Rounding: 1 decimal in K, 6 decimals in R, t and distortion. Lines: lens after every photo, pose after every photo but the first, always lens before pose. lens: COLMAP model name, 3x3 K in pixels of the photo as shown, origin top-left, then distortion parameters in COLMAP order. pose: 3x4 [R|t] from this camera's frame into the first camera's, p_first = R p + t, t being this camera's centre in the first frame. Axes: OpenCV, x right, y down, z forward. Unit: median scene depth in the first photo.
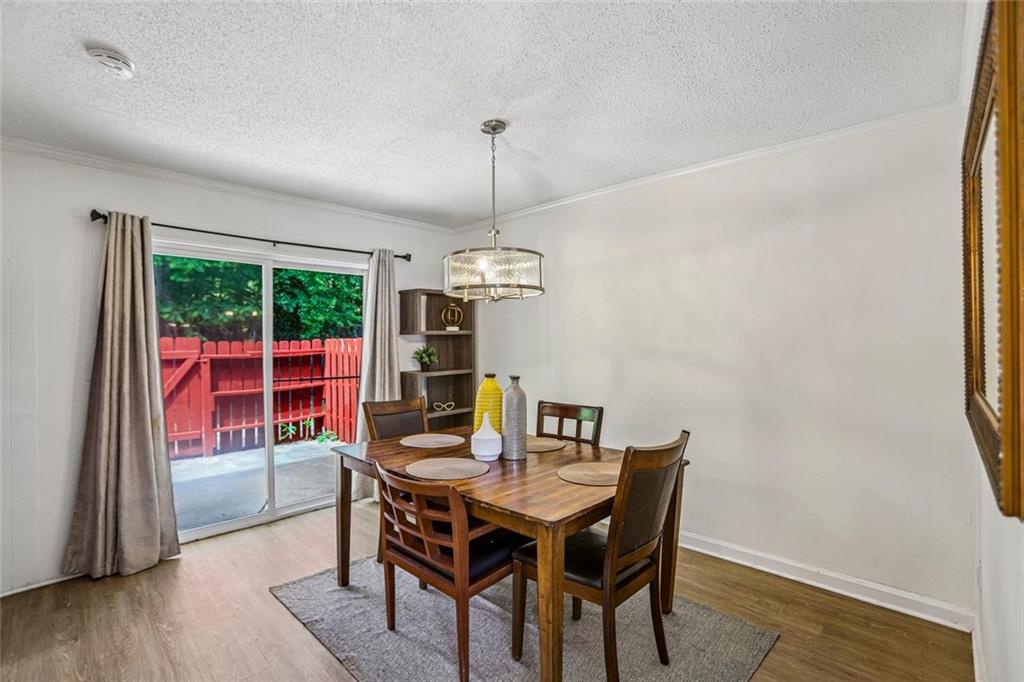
lens RADIAL K [[474.8, 0, 508.4], [0, 474.8, 343.0], [0, 0, 1]] dist [-0.053554, 0.018458]
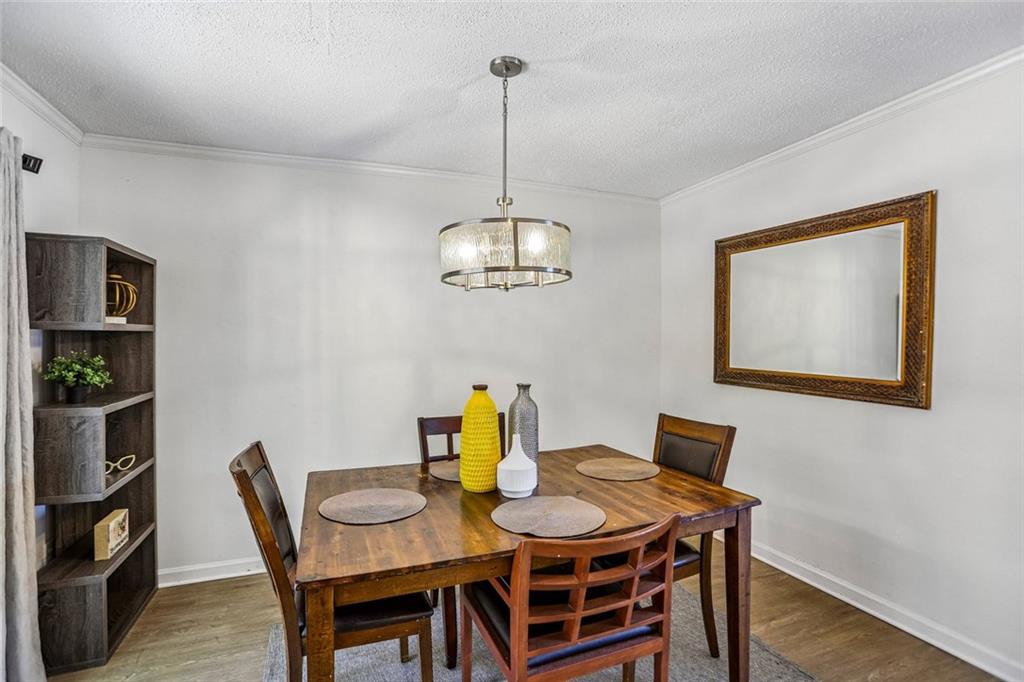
lens RADIAL K [[474.8, 0, 489.5], [0, 474.8, 348.1], [0, 0, 1]] dist [-0.053554, 0.018458]
pose [[0.421524, -0.009435, 0.906768, -0.544751], [0.005934, 0.999953, 0.007646, 0.000139], [-0.906798, 0.002158, 0.421560, 0.507158]]
